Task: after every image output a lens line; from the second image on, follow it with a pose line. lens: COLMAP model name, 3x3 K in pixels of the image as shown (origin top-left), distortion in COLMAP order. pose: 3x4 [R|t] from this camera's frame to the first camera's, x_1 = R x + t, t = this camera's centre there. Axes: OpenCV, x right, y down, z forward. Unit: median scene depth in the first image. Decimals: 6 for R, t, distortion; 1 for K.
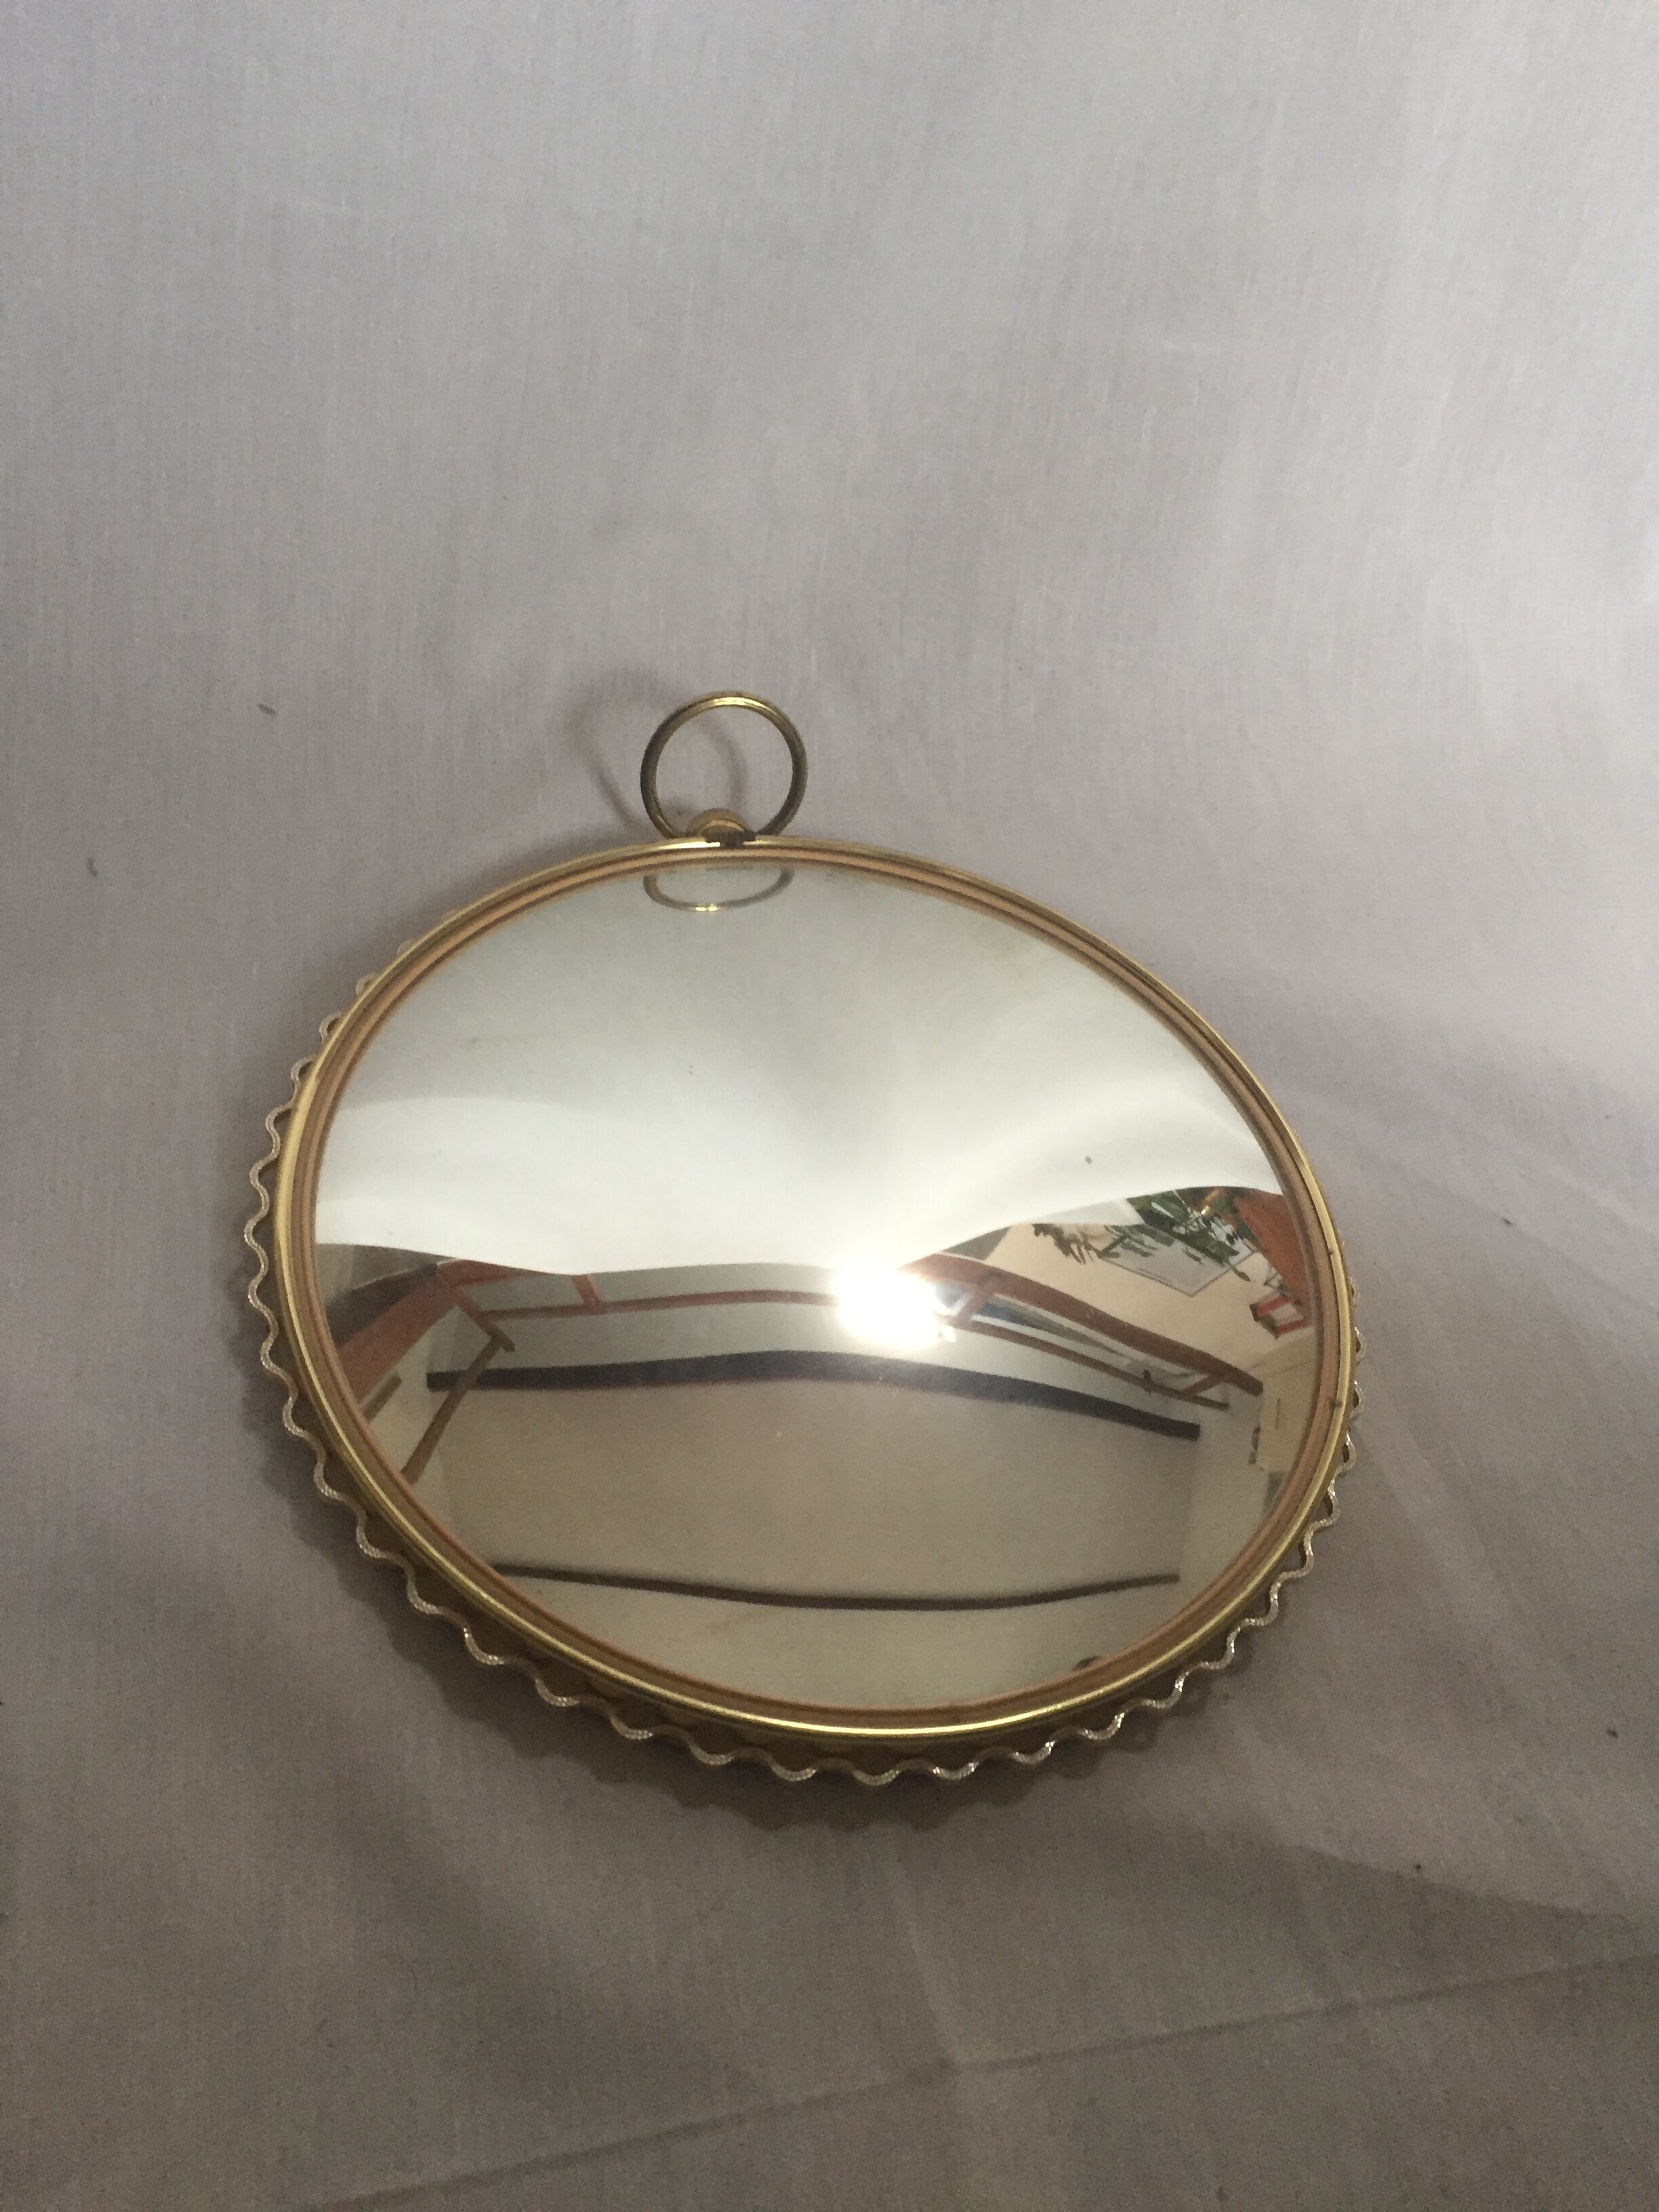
lens RADIAL K [[1881.4, 0, 838.7], [0, 1881.4, 1101.1], [0, 0, 1]] dist [-0.000858, -0.014097]
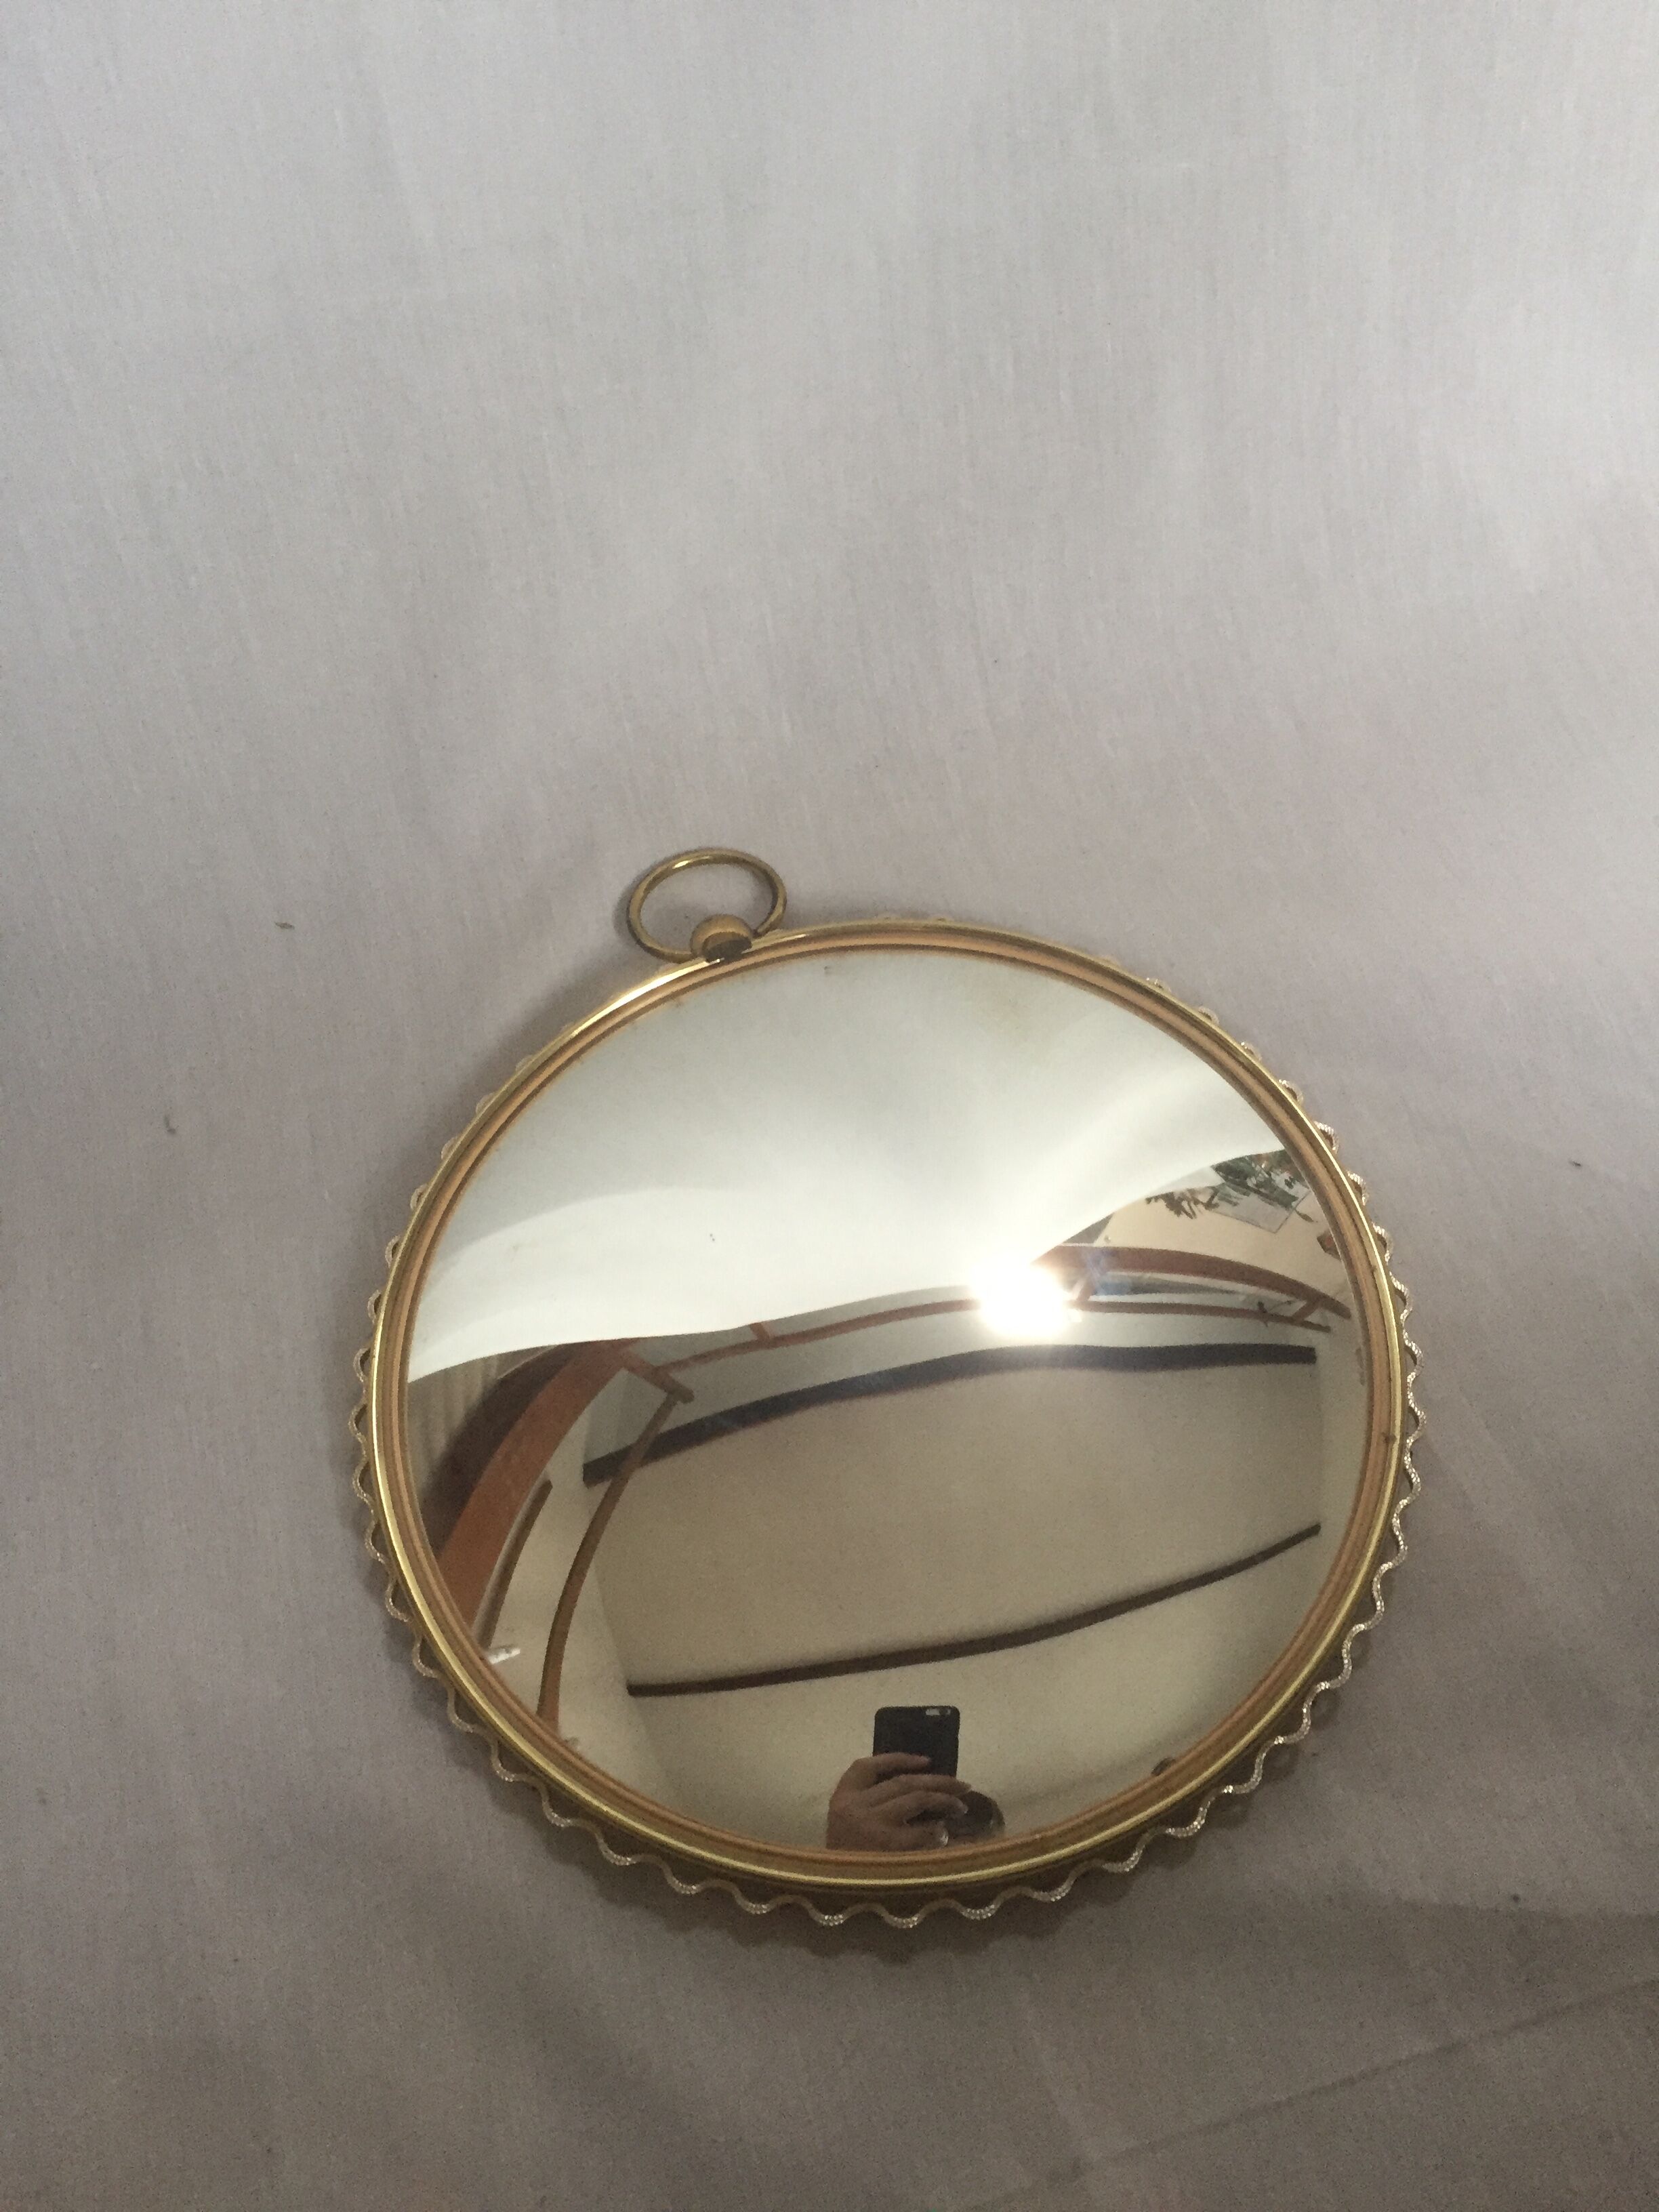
lens RADIAL K [[1881.4, 0, 838.7], [0, 1881.4, 1101.1], [0, 0, 1]] dist [-0.000858, -0.014097]
pose [[0.963209, -0.206867, -0.171563, 0.189637], [0.230436, 0.964214, 0.131114, -0.217661], [0.138300, -0.165825, 0.976409, -0.004420]]
